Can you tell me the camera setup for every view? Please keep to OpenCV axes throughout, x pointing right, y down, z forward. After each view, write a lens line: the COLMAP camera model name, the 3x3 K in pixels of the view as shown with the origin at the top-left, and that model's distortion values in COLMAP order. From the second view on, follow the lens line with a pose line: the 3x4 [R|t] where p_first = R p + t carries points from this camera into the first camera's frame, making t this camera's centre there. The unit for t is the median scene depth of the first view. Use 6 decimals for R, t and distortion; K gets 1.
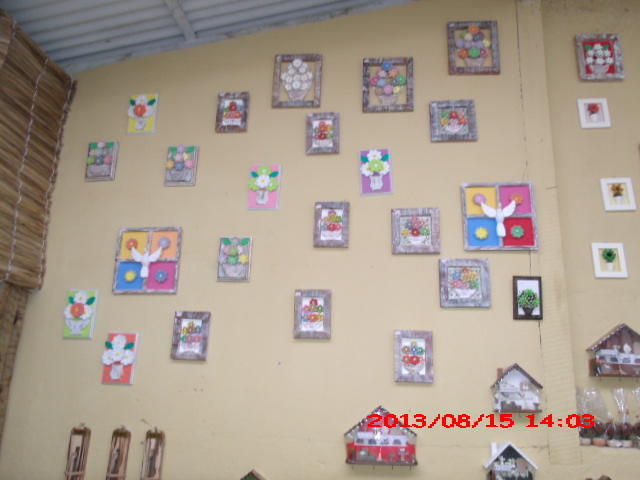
lens RADIAL K [[476.8, 0, 320.0], [0, 476.8, 240.0], [0, 0, 1]] dist [-0.100186, 0.031509]
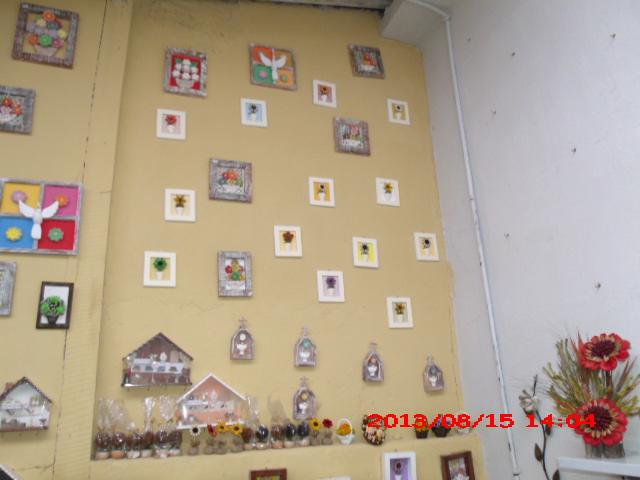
lens RADIAL K [[476.8, 0, 320.0], [0, 476.8, 240.0], [0, 0, 1]] dist [-0.100186, 0.031509]
pose [[0.856620, 0.060326, 0.512410, 0.390453], [-0.046205, 0.998120, -0.040265, 0.005635], [-0.513875, 0.010816, 0.857797, -0.061003]]
